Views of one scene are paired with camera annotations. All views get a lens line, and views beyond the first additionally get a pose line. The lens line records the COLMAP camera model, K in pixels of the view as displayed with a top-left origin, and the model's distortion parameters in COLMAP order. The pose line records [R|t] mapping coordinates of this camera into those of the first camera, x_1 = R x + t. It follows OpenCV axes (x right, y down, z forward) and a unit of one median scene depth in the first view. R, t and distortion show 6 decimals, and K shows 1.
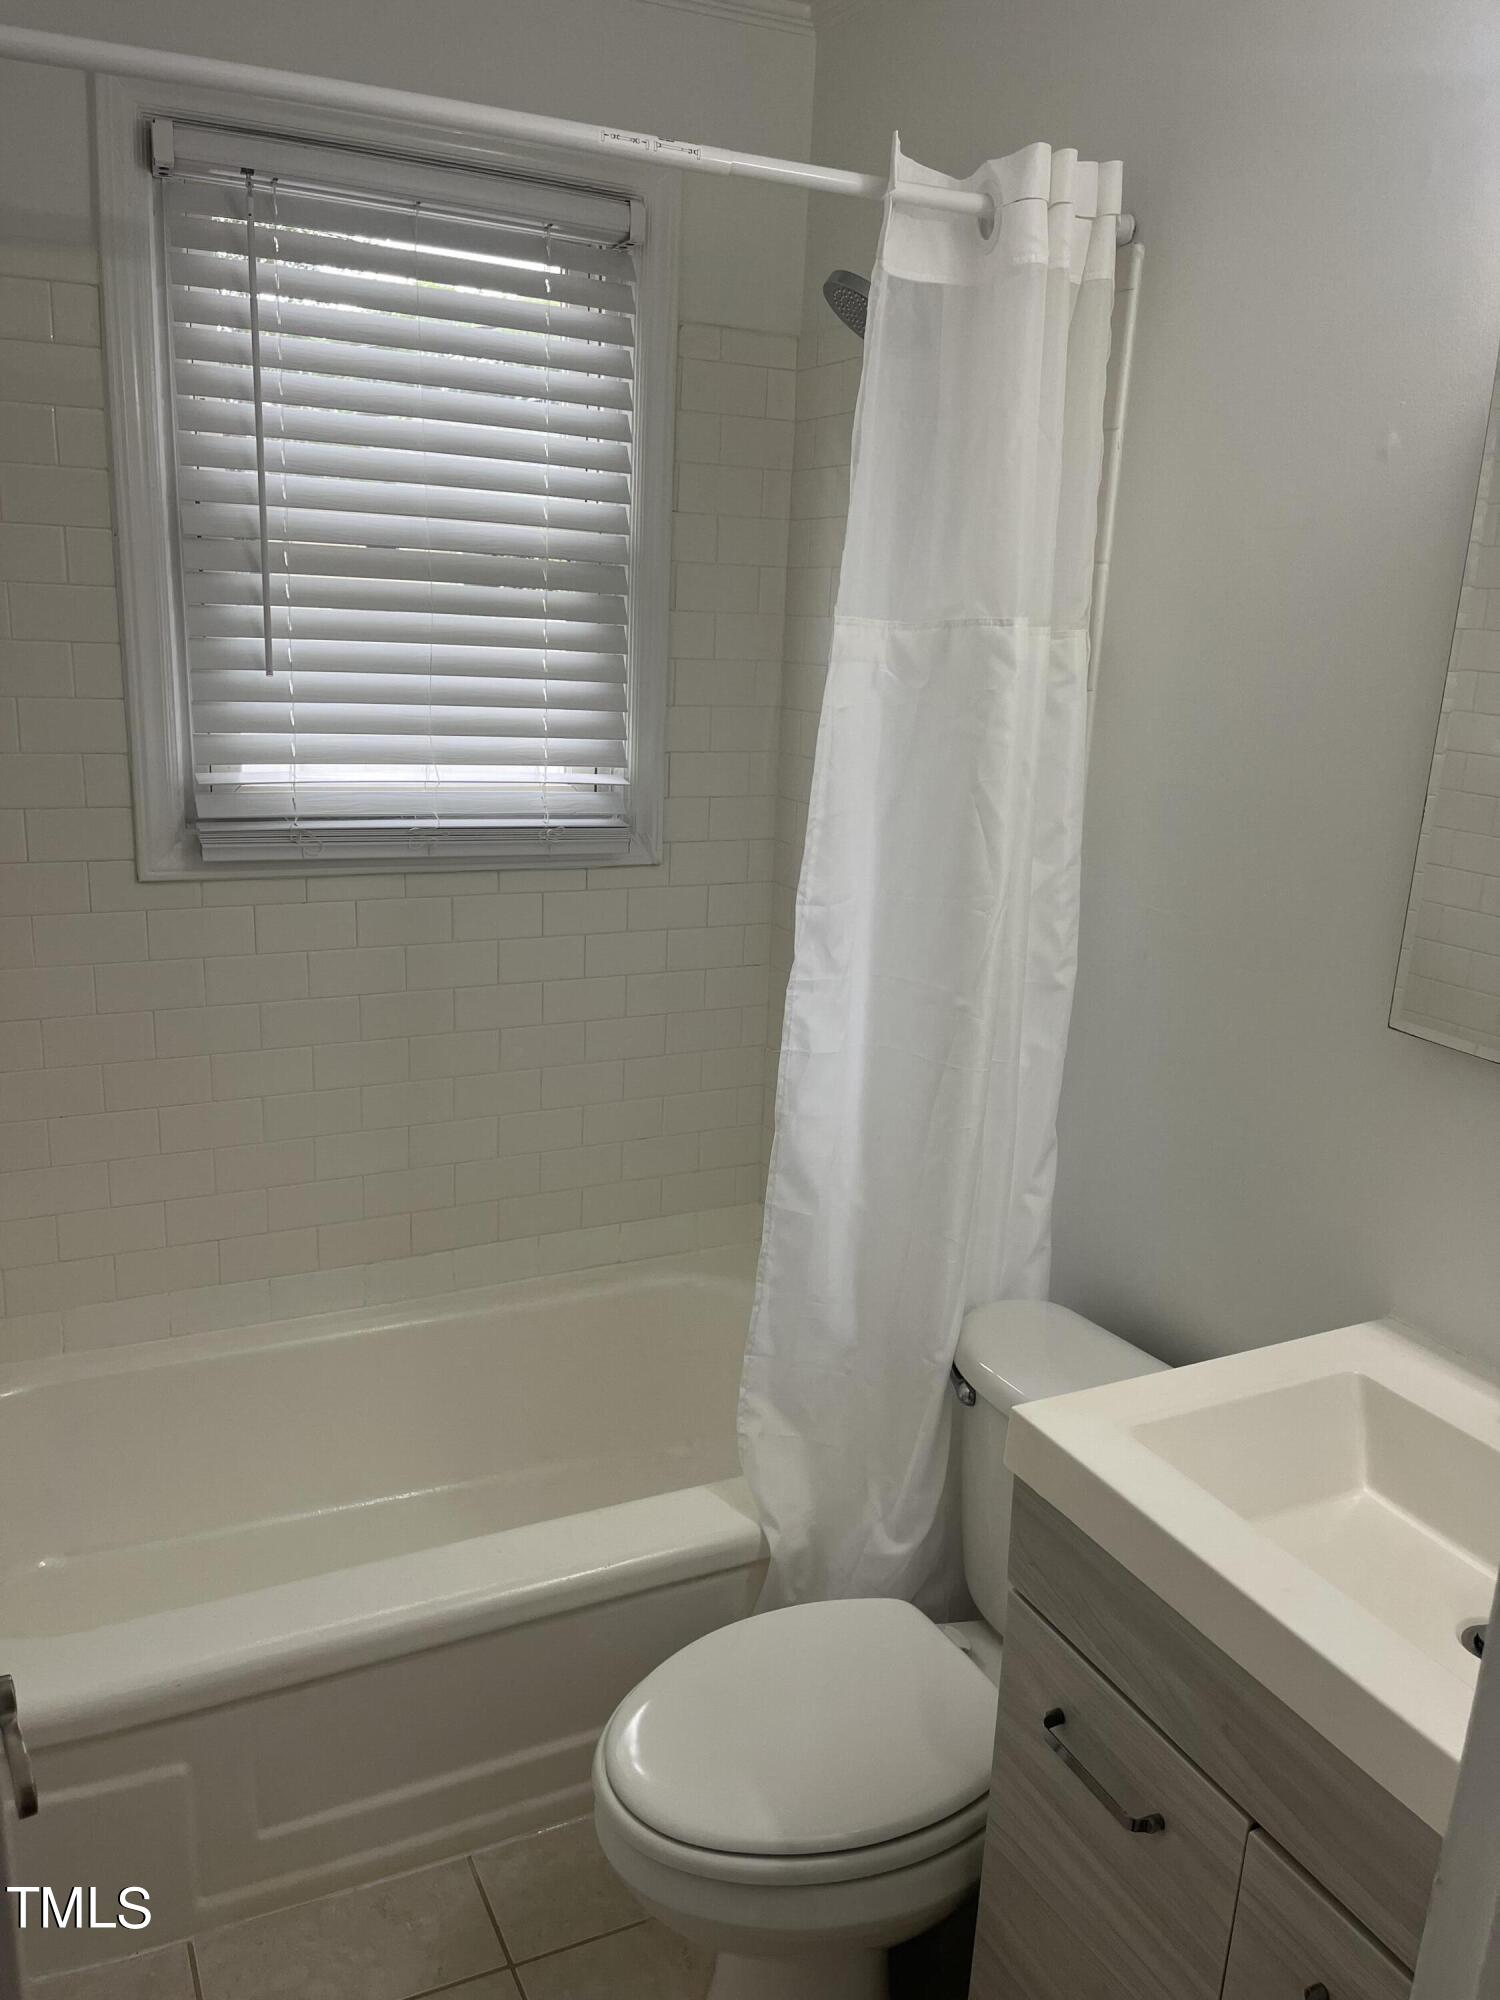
lens RADIAL K [[1500.6, 0, 750.0], [0, 1500.6, 1000.0], [0, 0, 1]] dist [0.068288, -0.115495]
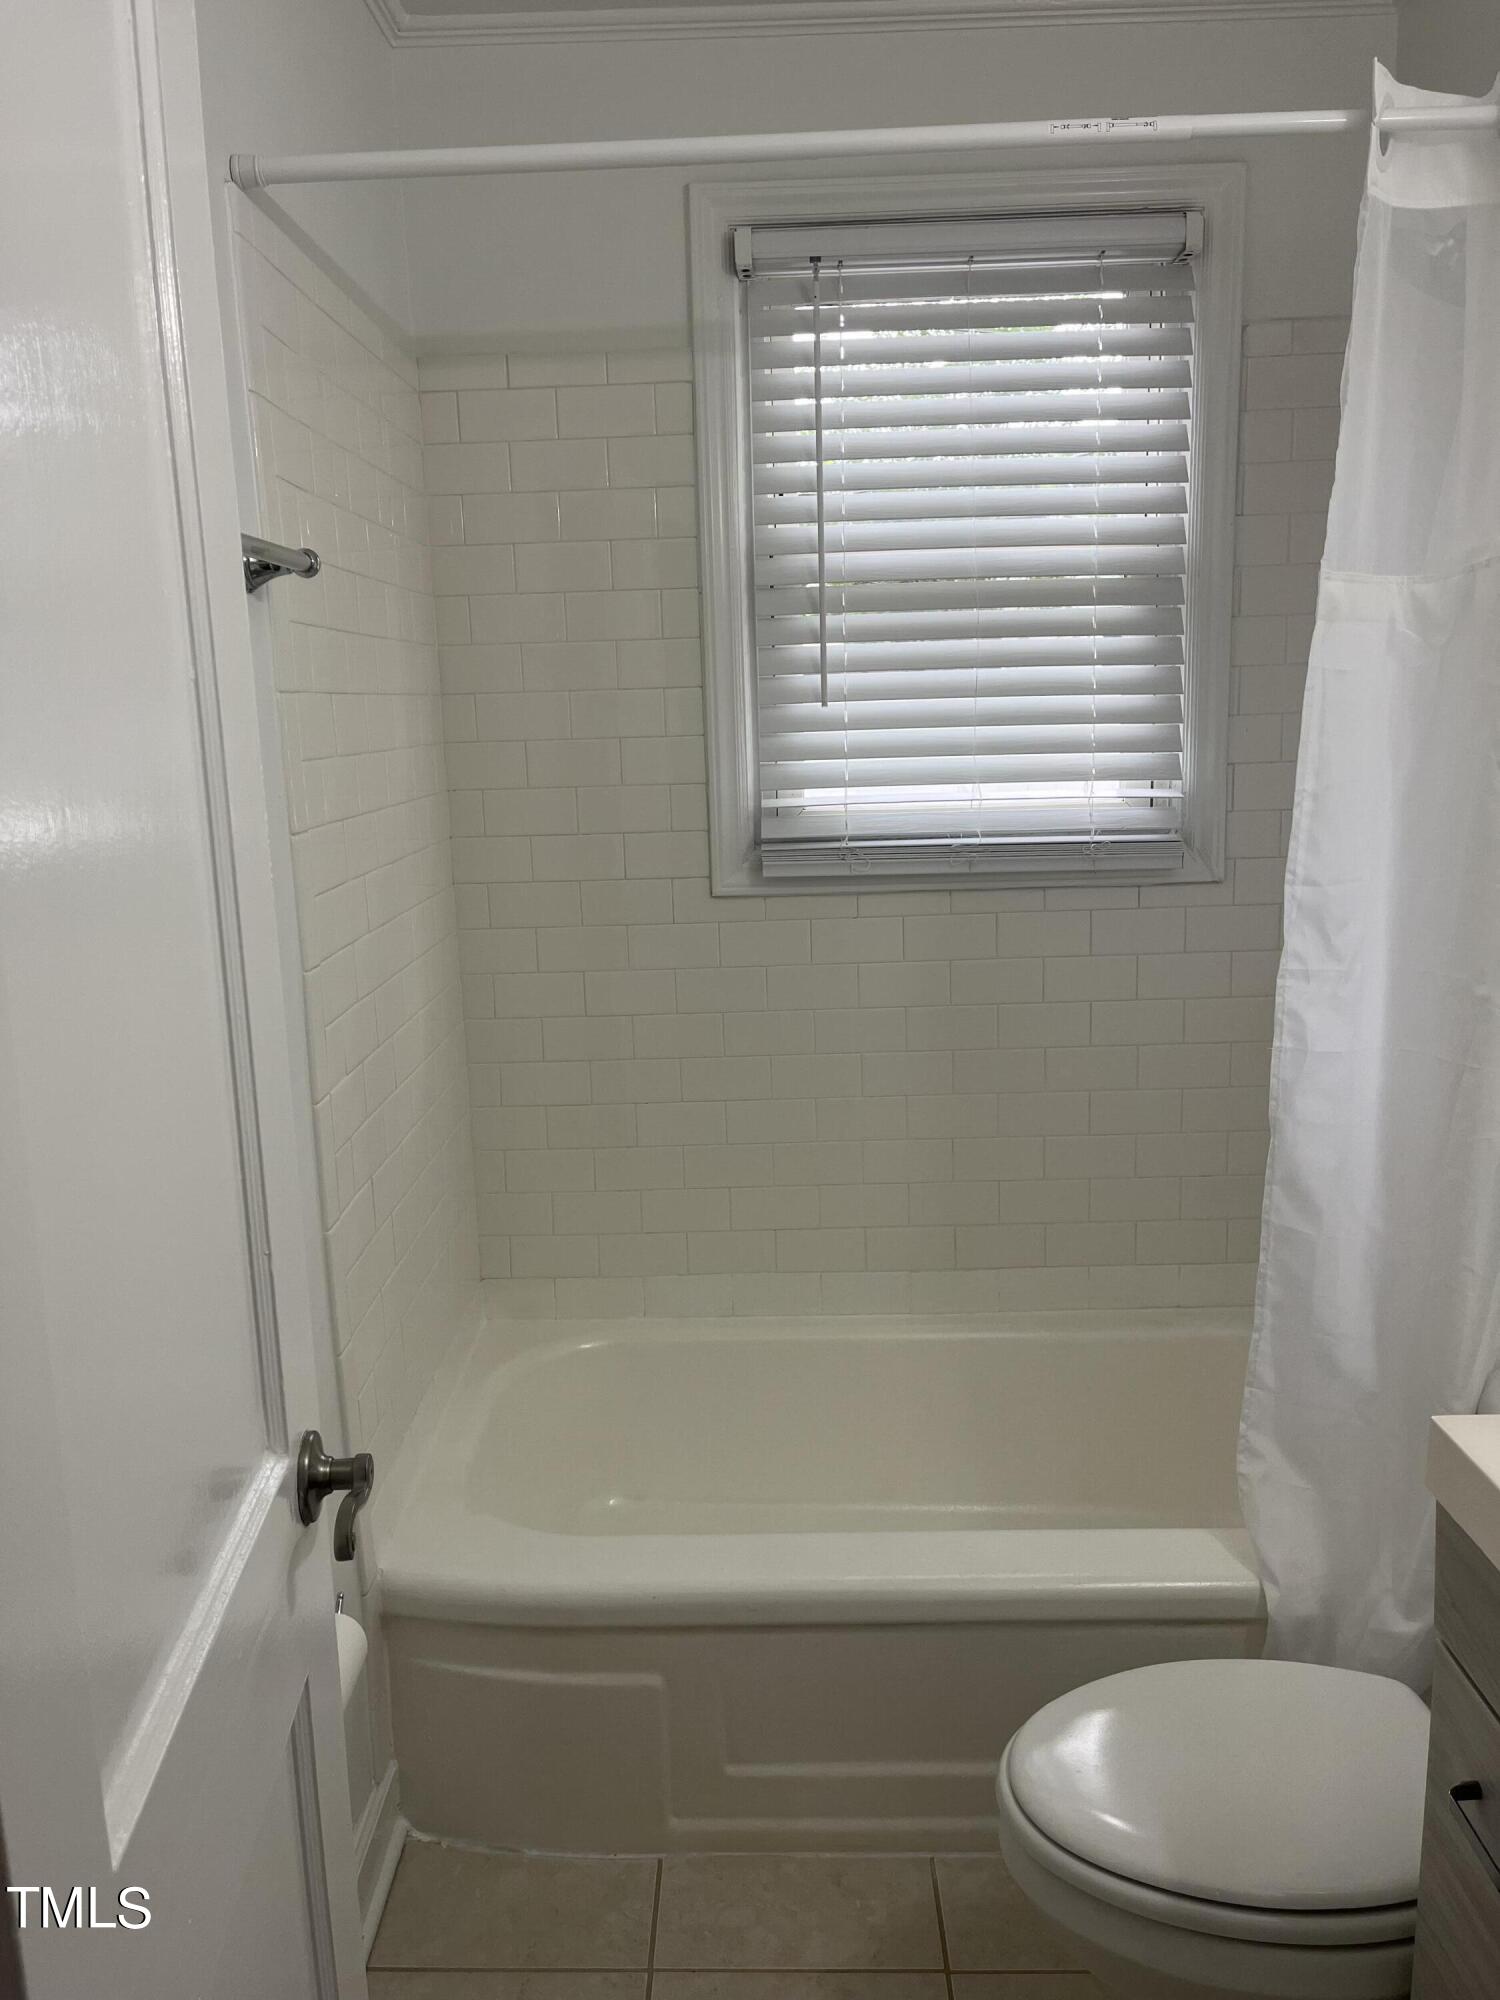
lens RADIAL K [[1529.2, 0, 750.0], [0, 1529.2, 1000.0], [0, 0, 1]] dist [0.014200, -0.007477]
pose [[0.883587, 0.009920, -0.468163, 0.161719], [-0.044190, 0.997080, -0.062273, 0.071337], [0.466178, 0.075712, 0.881445, 0.019801]]
